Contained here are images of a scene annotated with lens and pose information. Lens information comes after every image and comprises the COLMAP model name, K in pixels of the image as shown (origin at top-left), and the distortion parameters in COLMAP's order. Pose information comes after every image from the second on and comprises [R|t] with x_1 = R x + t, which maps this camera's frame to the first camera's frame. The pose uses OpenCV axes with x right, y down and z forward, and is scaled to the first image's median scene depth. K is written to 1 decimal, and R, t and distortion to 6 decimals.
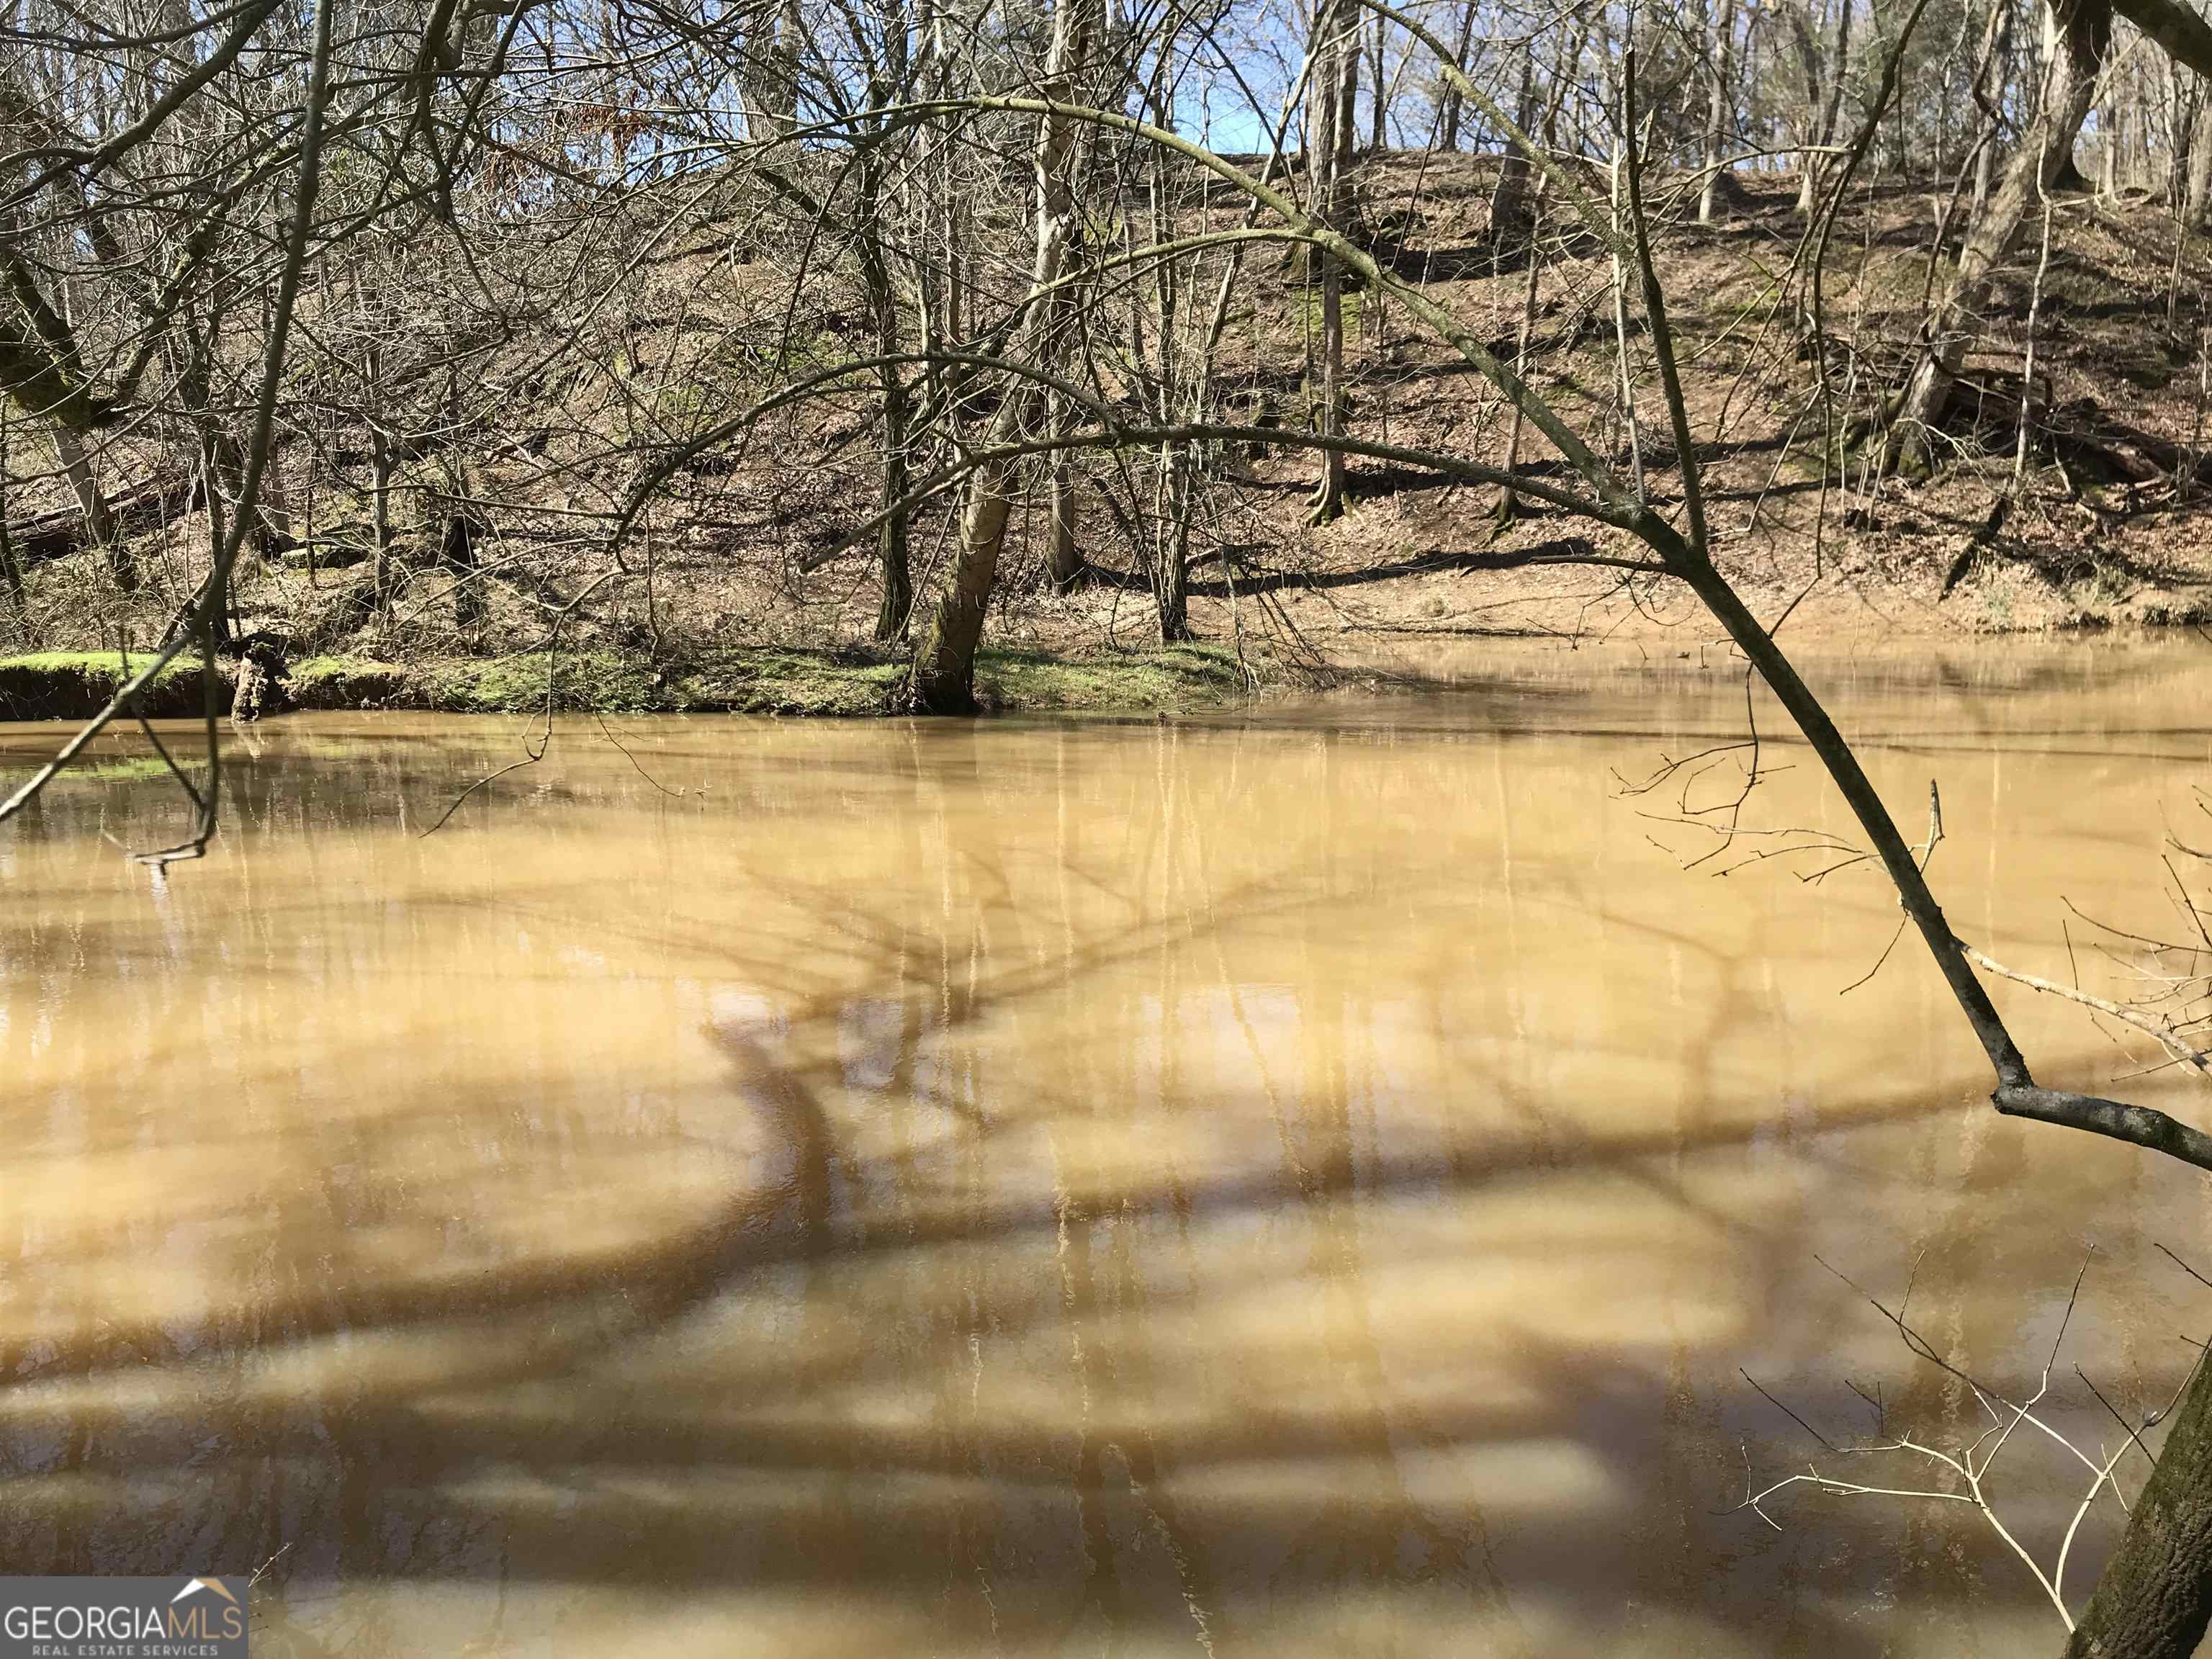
lens RADIAL K [[1810.6, 0, 1101.5], [0, 1810.6, 839.3], [0, 0, 1]] dist [-0.044593, 0.001252]
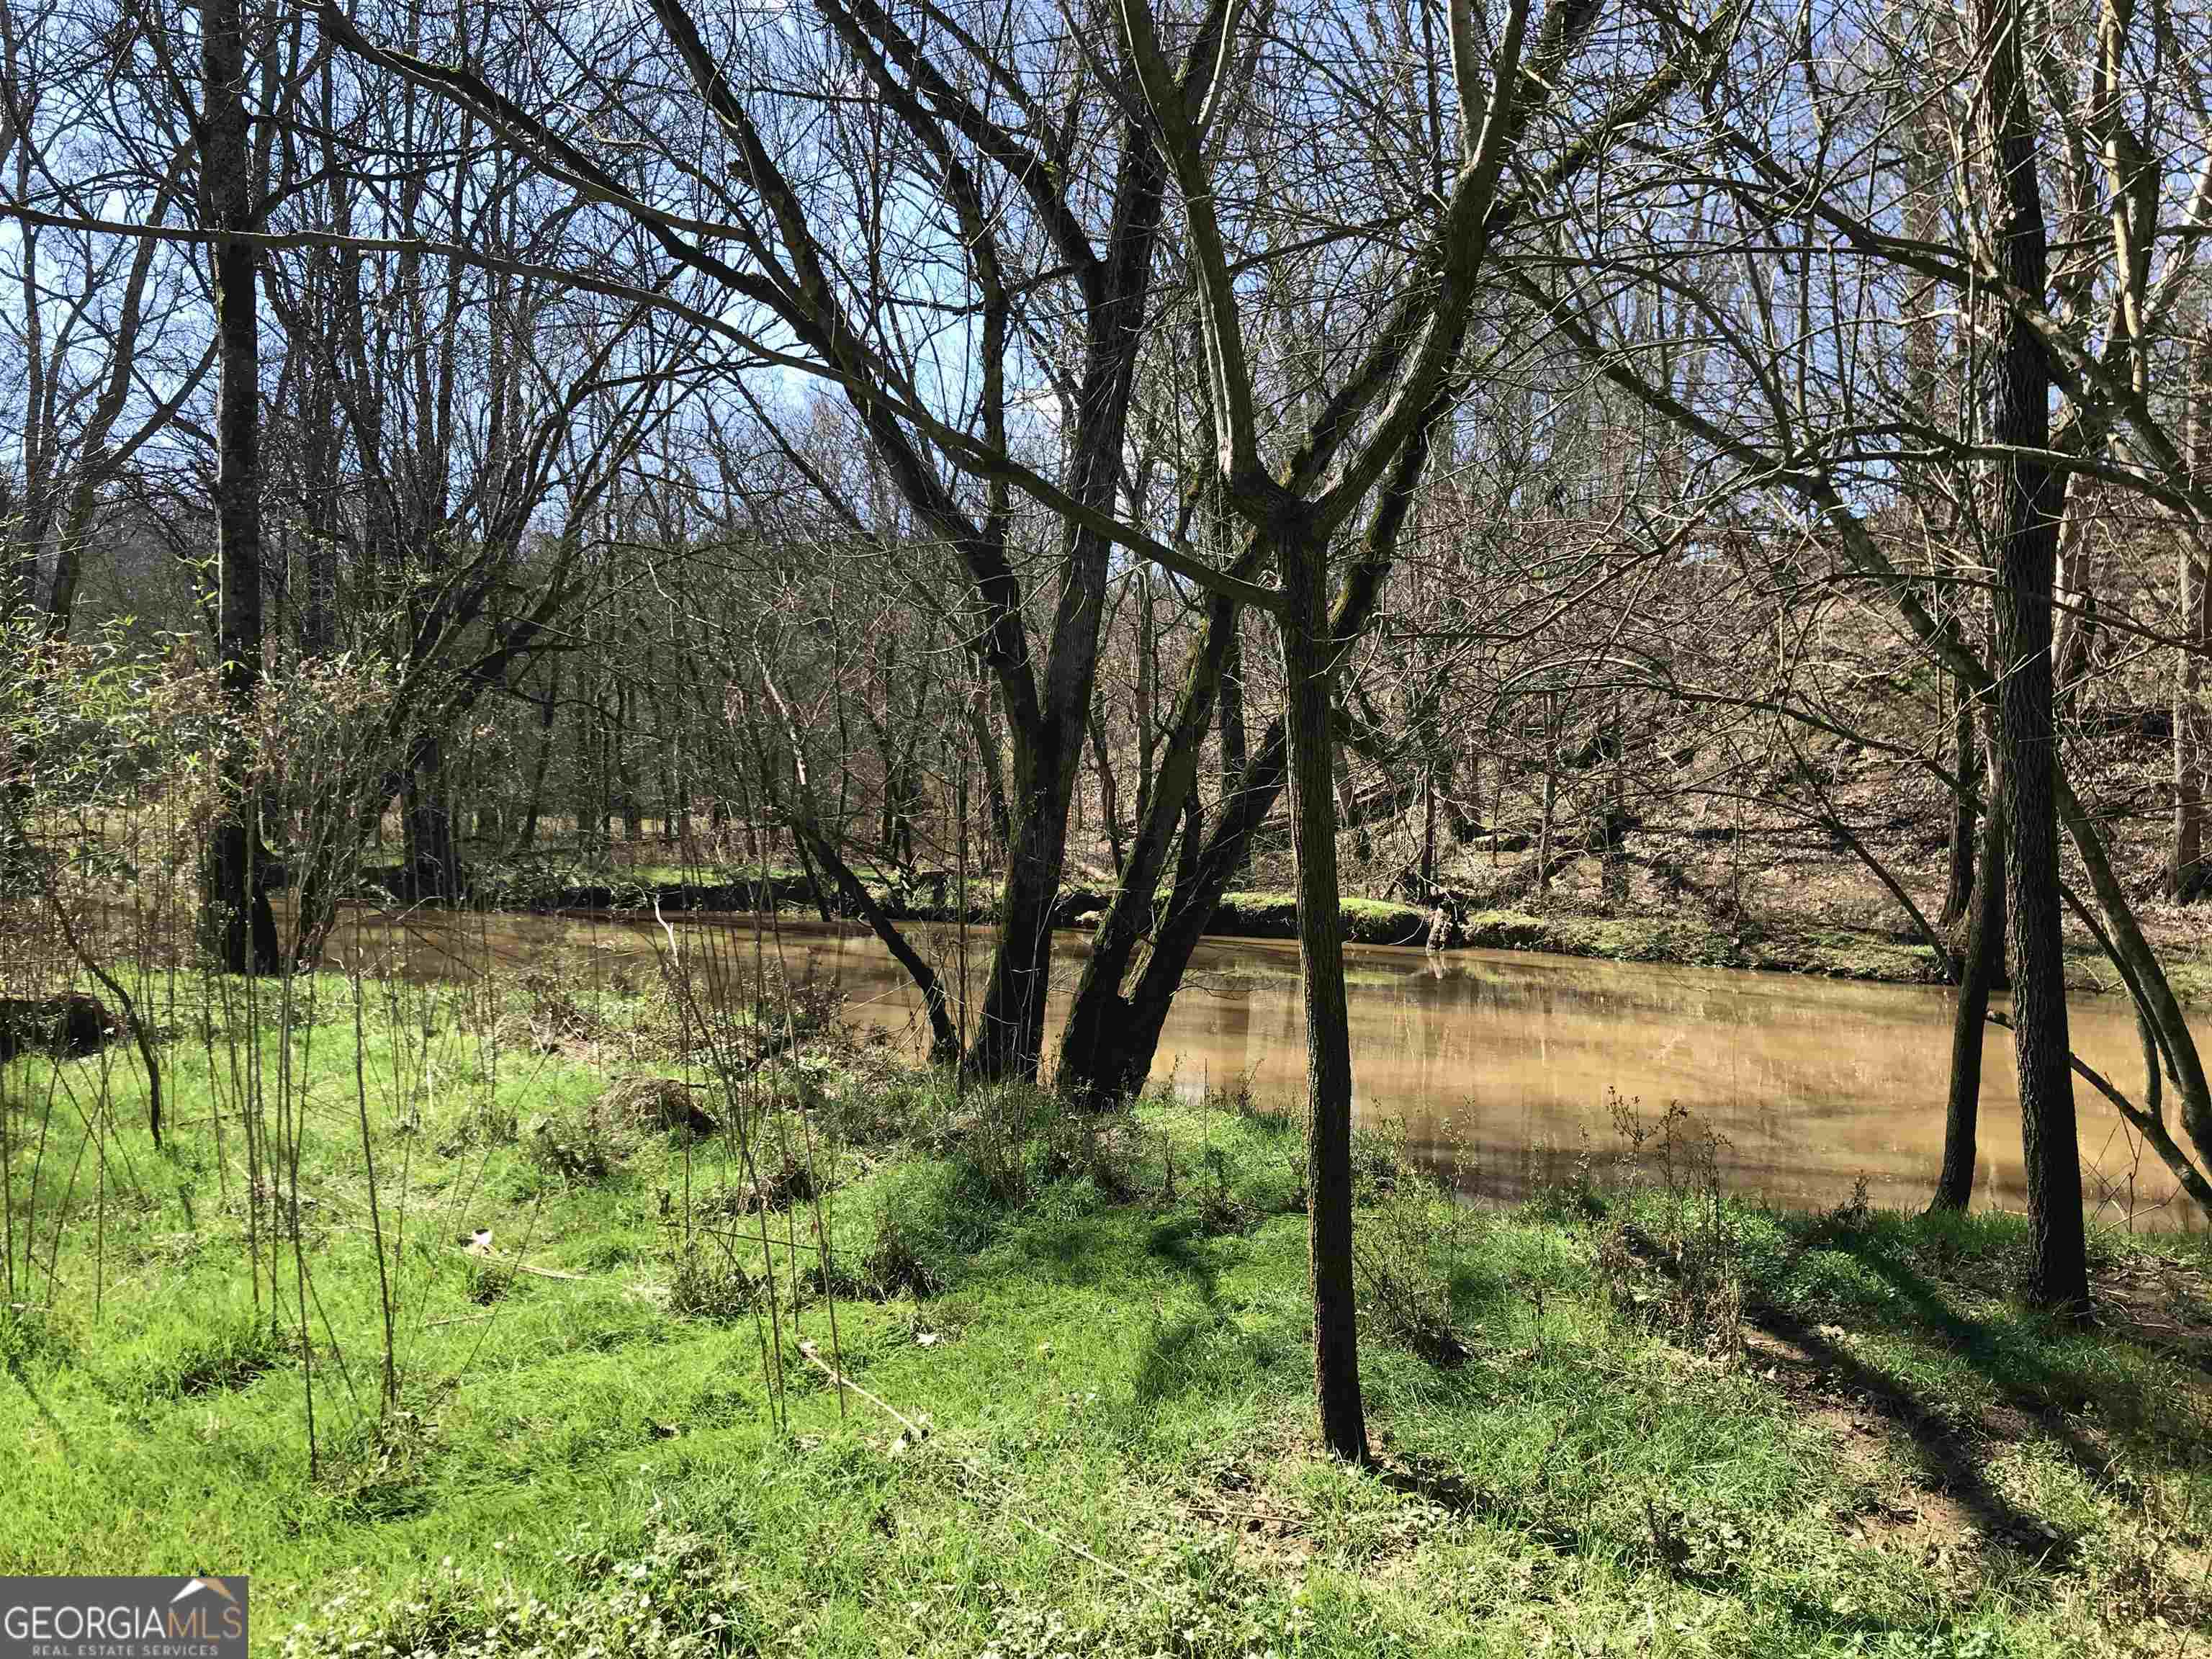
lens RADIAL K [[1795.1, 0, 1100.2], [0, 1795.1, 828.4], [0, 0, 1]] dist [-0.001152, -0.003545]
pose [[0.805435, 0.025814, -0.592122, 0.142245], [-0.126330, 0.983570, -0.128961, 0.052867], [0.579065, 0.178672, 0.795462, -0.290042]]
